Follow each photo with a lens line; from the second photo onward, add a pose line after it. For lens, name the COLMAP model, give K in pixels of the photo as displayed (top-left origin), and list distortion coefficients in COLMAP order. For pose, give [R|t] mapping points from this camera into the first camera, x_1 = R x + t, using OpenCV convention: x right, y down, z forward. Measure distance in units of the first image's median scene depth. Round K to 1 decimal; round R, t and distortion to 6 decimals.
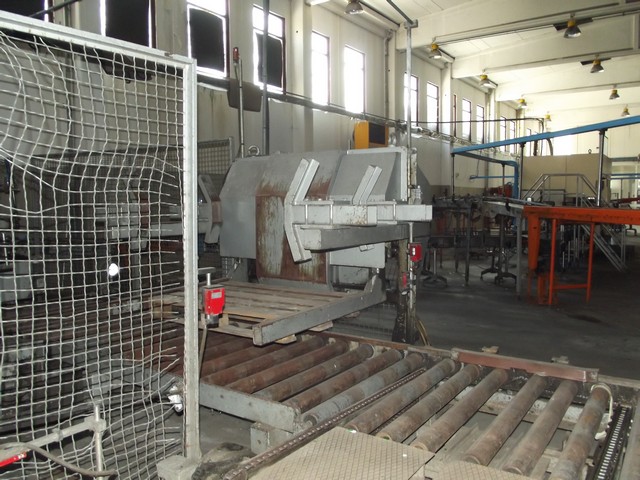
lens RADIAL K [[534.5, 0, 320.8], [0, 534.5, 241.8], [0, 0, 1]] dist [-0.049548, 0.007348]
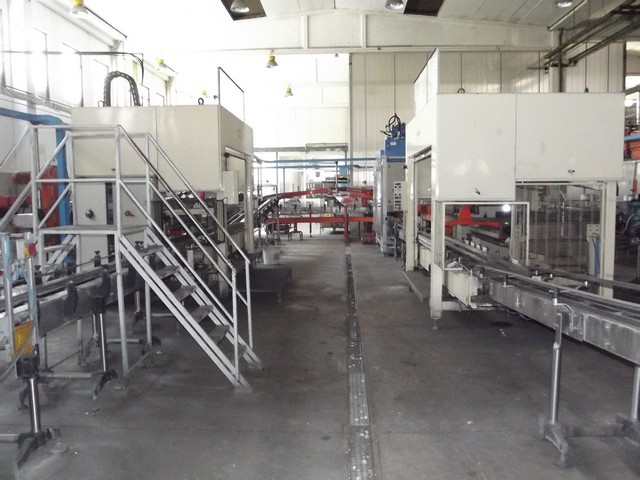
lens RADIAL K [[534.5, 0, 320.3], [0, 534.5, 240.4], [0, 0, 1]] dist [-0.049548, 0.007348]
pose [[0.850742, -0.047222, 0.523458, 0.180168], [0.043079, 0.998870, 0.020095, -0.022367], [-0.523815, 0.005455, 0.851814, 0.266598]]
